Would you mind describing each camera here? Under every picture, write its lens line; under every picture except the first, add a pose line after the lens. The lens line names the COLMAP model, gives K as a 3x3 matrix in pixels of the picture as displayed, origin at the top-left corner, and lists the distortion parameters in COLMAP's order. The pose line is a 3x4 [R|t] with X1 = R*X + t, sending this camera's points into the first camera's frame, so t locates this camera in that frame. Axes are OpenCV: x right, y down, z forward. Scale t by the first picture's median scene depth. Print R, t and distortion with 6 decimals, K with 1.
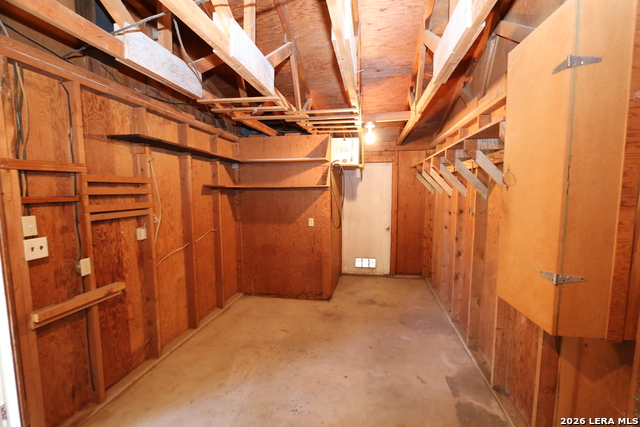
lens RADIAL K [[297.0, 0, 320.4], [0, 297.0, 216.4], [0, 0, 1]] dist [-0.015723, -0.000051]
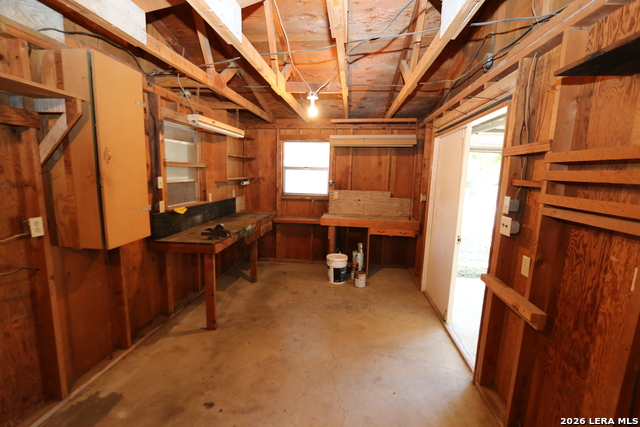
lens RADIAL K [[297.0, 0, 319.1], [0, 297.0, 216.6], [0, 0, 1]] dist [-0.015723, -0.000051]
pose [[-0.997986, -0.010637, -0.062539, -0.135562], [-0.025253, 0.970979, 0.237827, -0.128168], [0.058194, 0.238928, -0.969292, 1.495841]]
